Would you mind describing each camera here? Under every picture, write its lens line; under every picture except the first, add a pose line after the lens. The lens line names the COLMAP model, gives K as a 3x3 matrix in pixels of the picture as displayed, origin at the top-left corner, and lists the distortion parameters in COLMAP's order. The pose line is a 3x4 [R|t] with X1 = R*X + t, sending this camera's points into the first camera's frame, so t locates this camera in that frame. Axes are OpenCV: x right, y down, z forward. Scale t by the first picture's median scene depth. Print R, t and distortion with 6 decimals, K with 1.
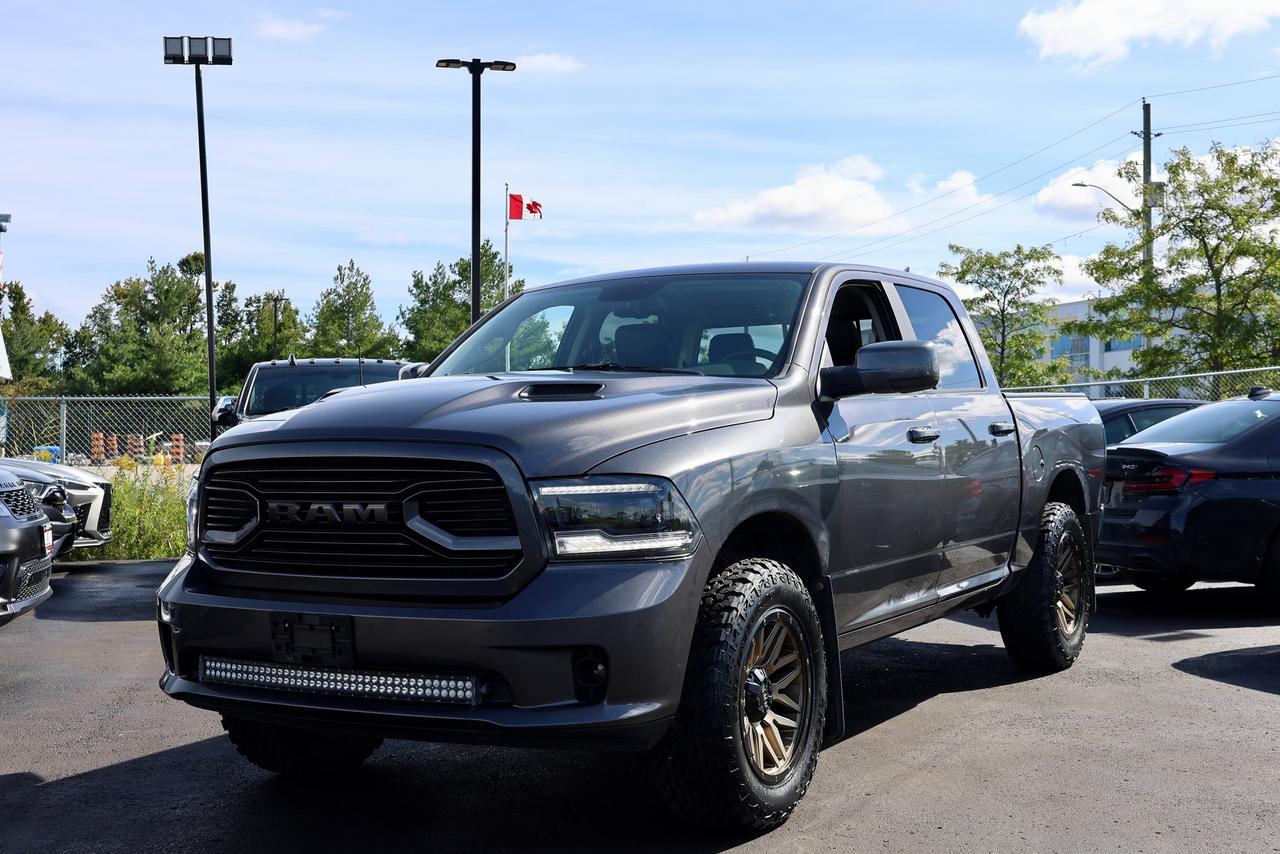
lens RADIAL K [[1515.4, 0, 638.6], [0, 1515.4, 431.0], [0, 0, 1]] dist [-0.015773, 0.000000]
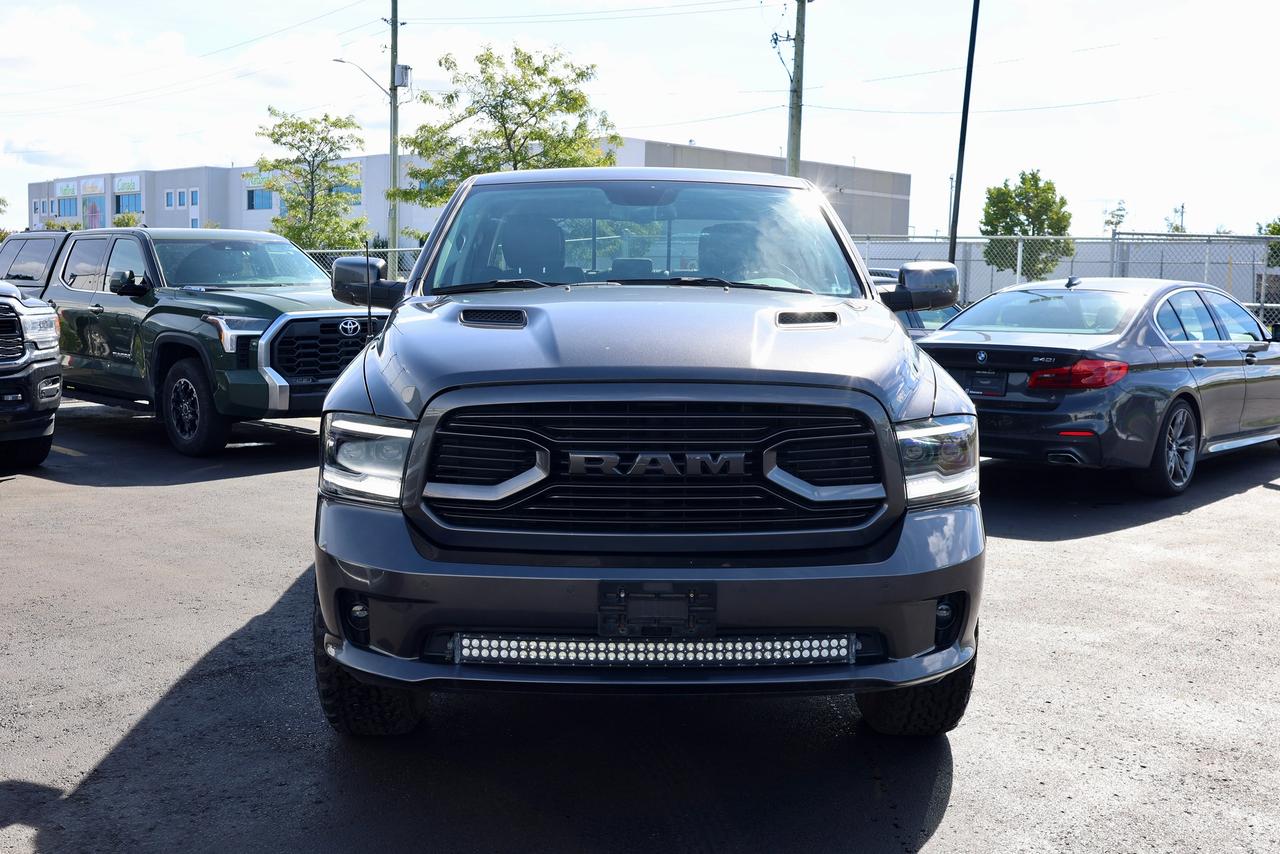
lens RADIAL K [[1298.6, 0, 640.6], [0, 1298.6, 420.9], [0, 0, 1]] dist [0.011394, 0.000000]
pose [[0.860917, -0.034972, 0.507541, -0.564263], [-0.022658, 0.994009, 0.106925, -0.048722], [-0.508240, -0.103553, 0.854967, 0.343304]]
